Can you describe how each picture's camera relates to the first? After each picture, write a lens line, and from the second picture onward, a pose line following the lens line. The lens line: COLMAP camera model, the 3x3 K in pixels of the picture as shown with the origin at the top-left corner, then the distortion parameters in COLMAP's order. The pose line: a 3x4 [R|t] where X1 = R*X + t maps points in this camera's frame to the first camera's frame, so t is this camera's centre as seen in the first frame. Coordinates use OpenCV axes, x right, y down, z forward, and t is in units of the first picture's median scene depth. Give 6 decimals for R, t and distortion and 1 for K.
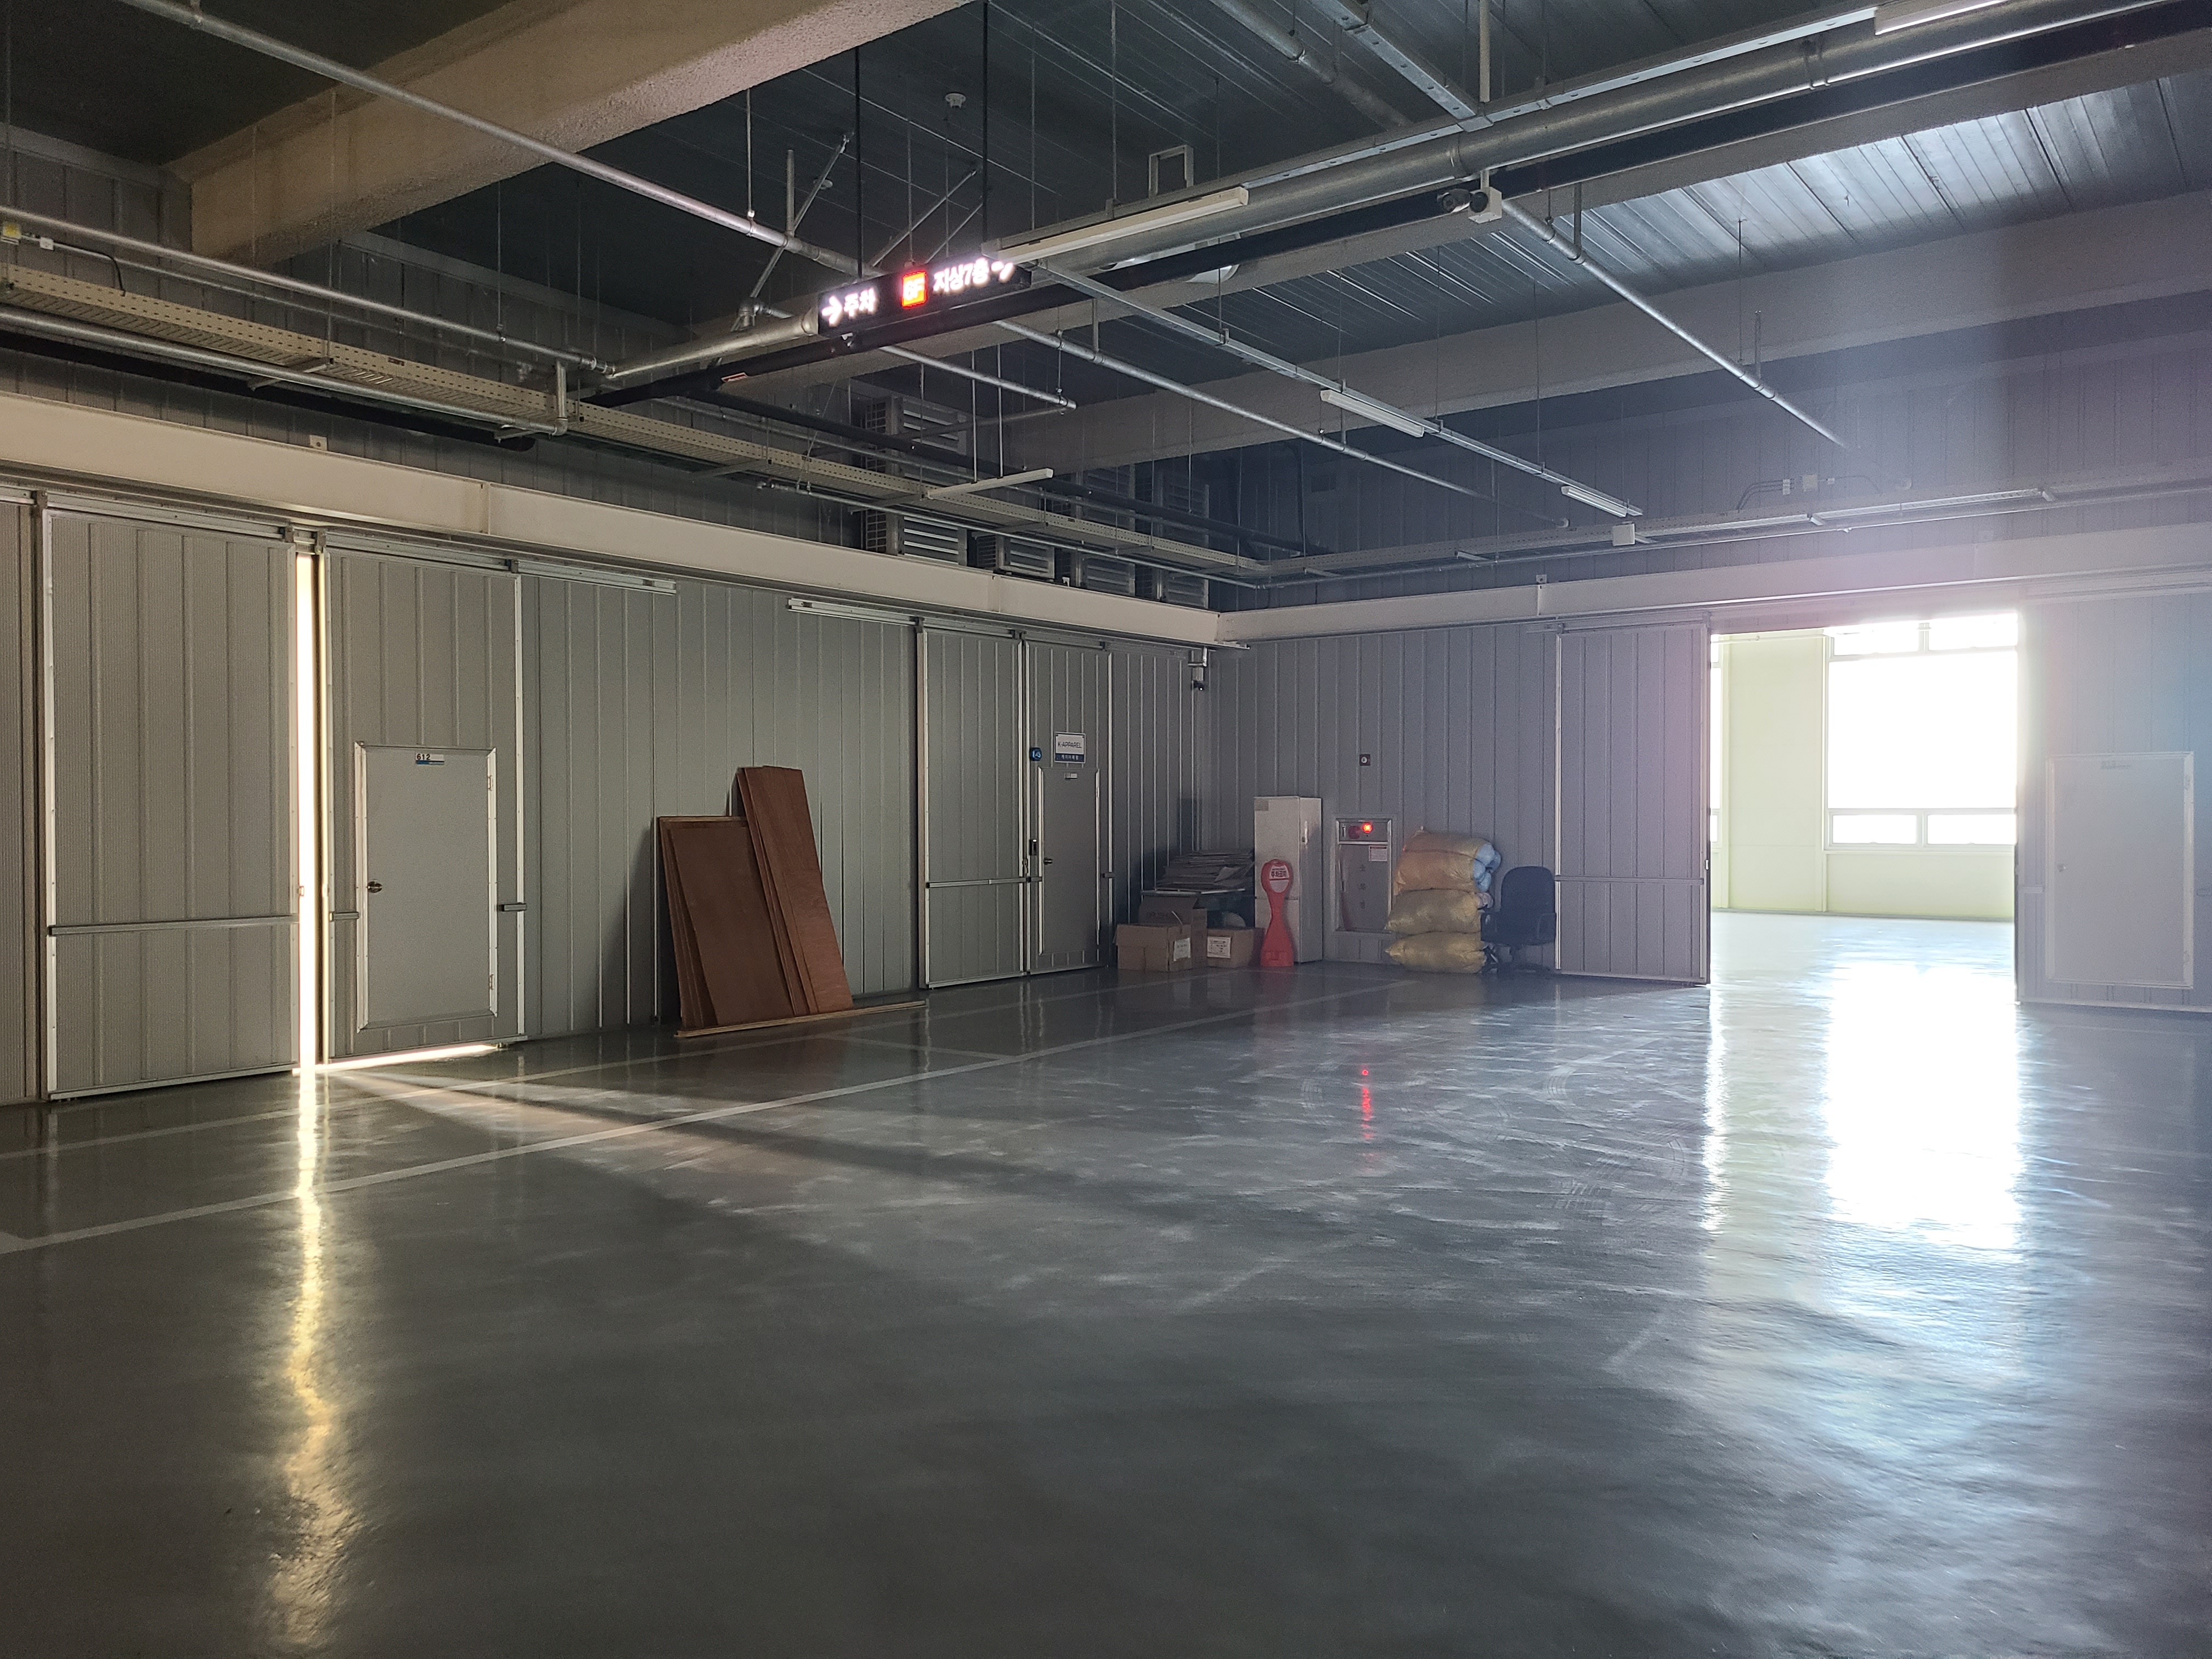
lens RADIAL K [[1657.7, 0, 1106.0], [0, 1657.7, 829.5], [0, 0, 1]] dist [0.120491, -0.002507]
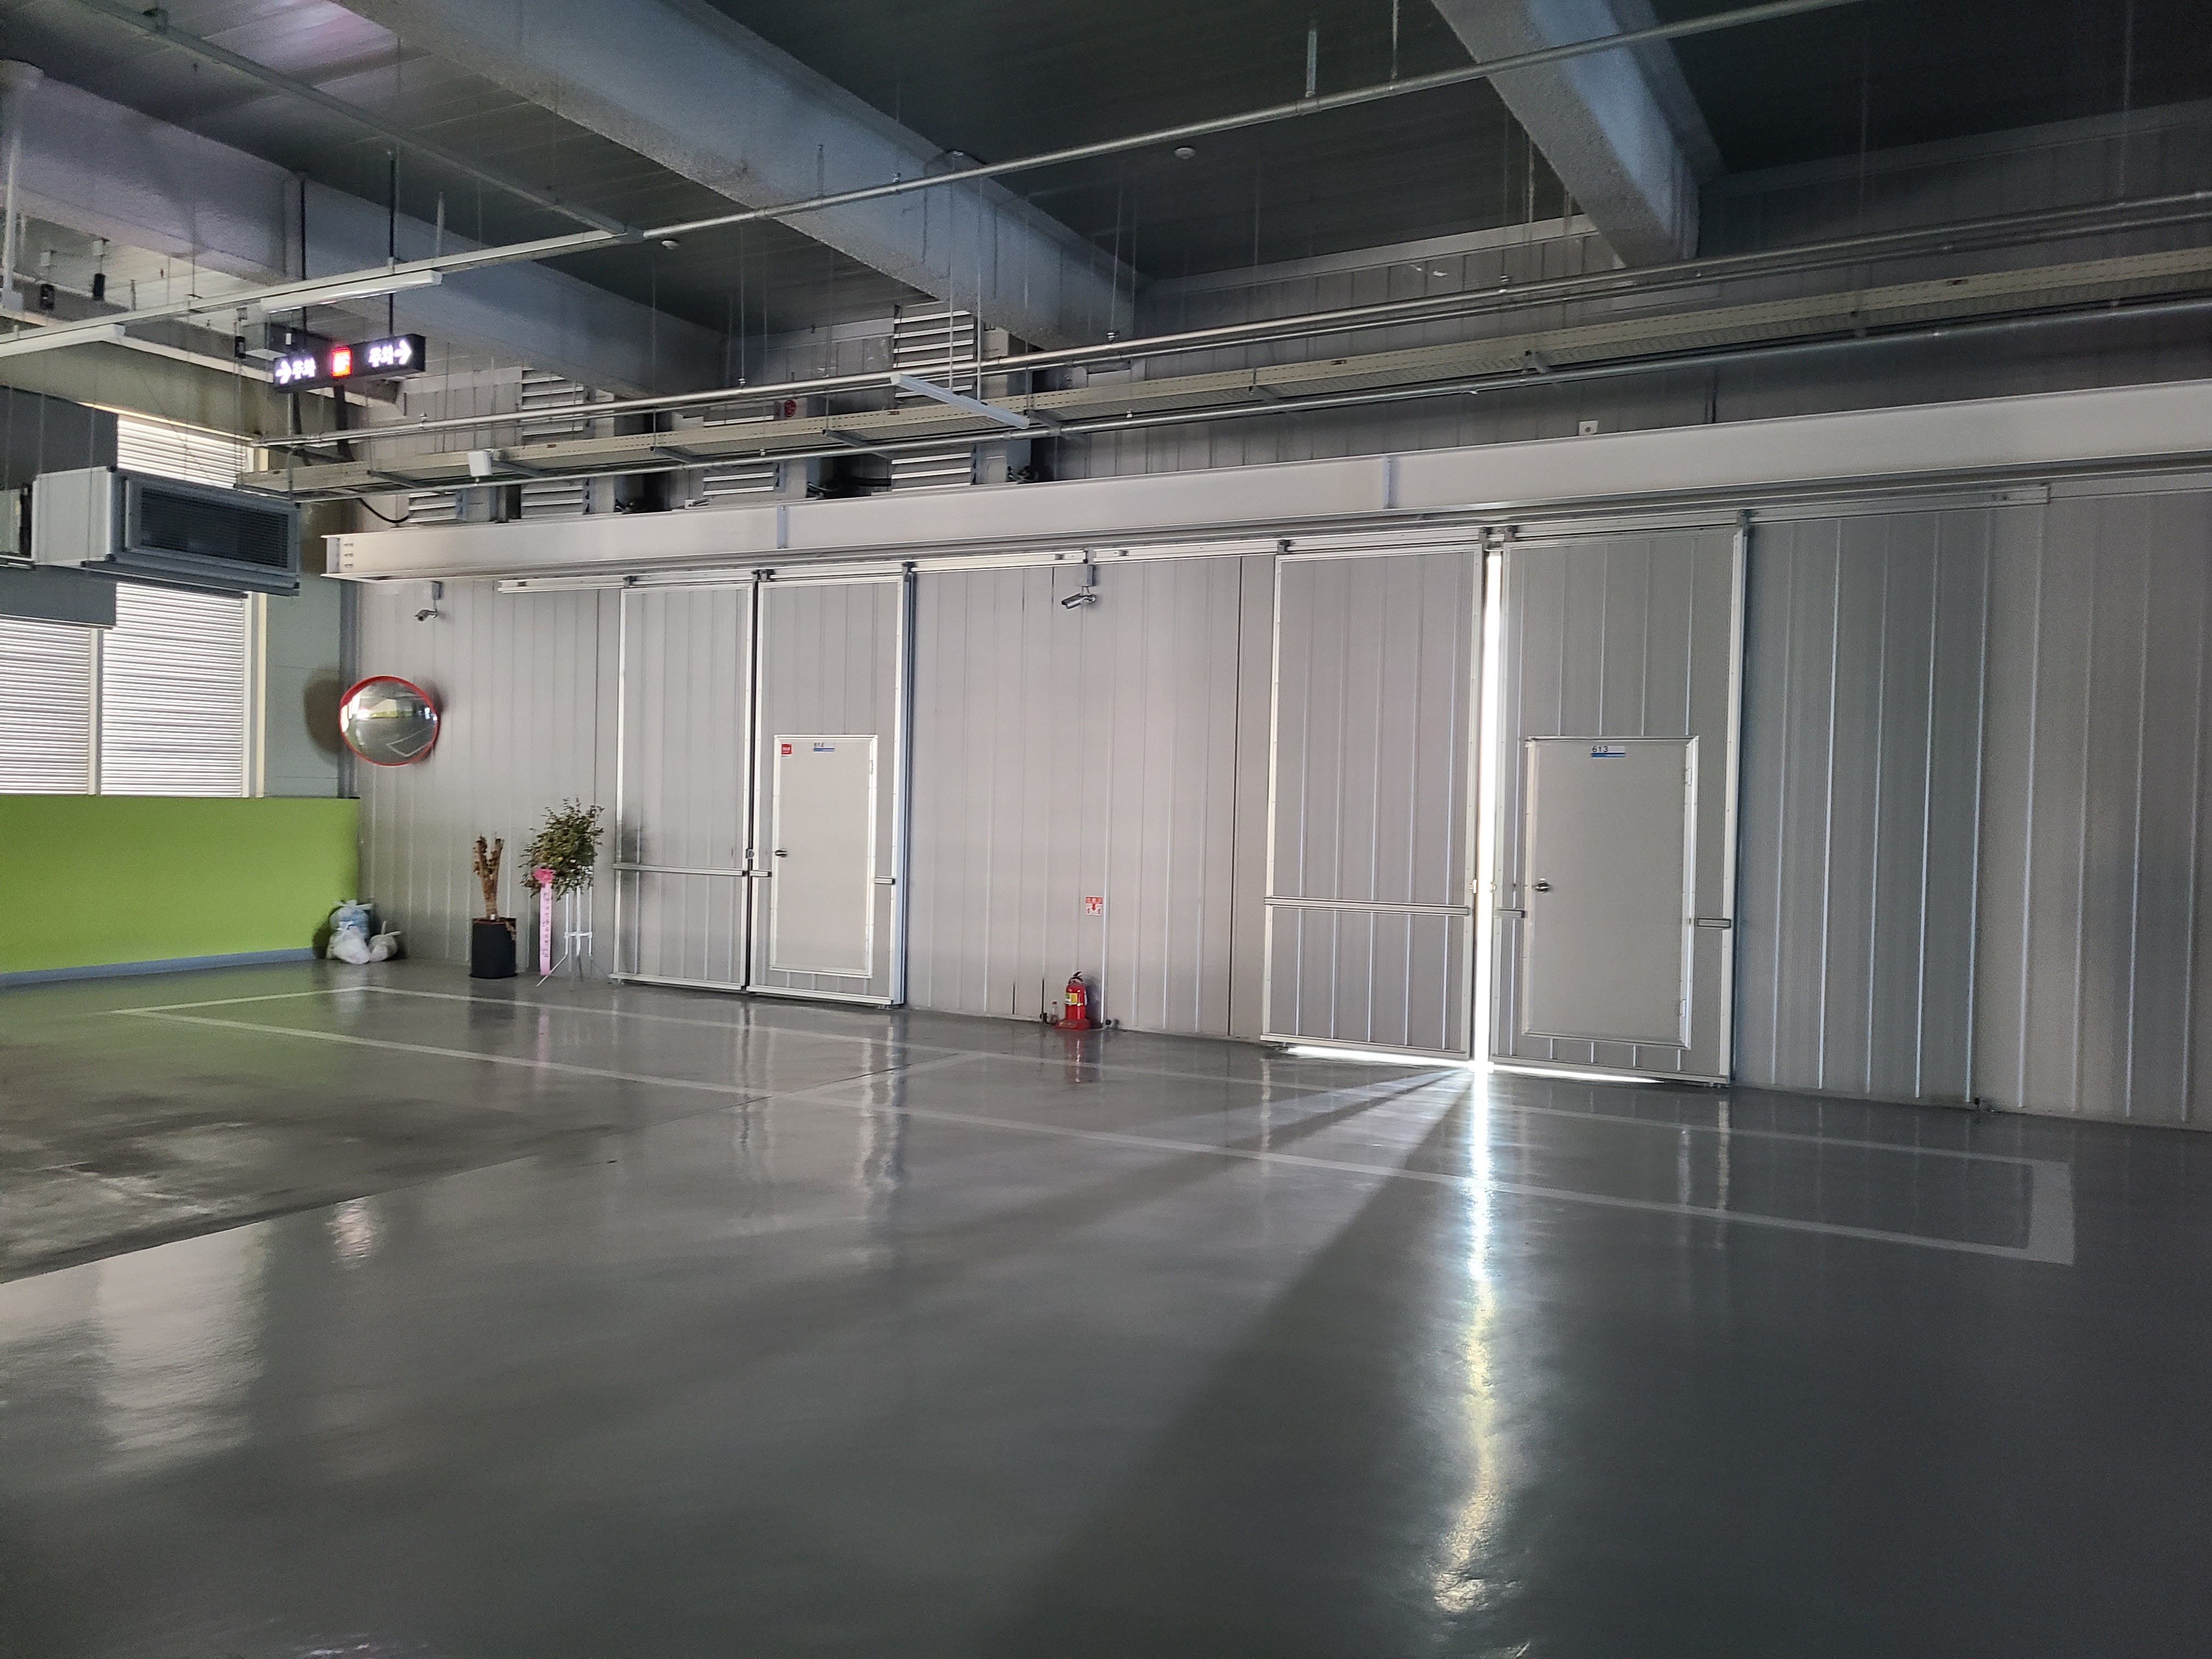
lens RADIAL K [[1657.7, 0, 1106.0], [0, 1657.7, 829.5], [0, 0, 1]] dist [0.120491, -0.002507]
pose [[0.150409, 0.023884, -0.988335, 0.464854], [-0.033702, 0.999251, 0.019019, -0.007868], [0.988049, 0.030448, 0.151101, 0.616758]]
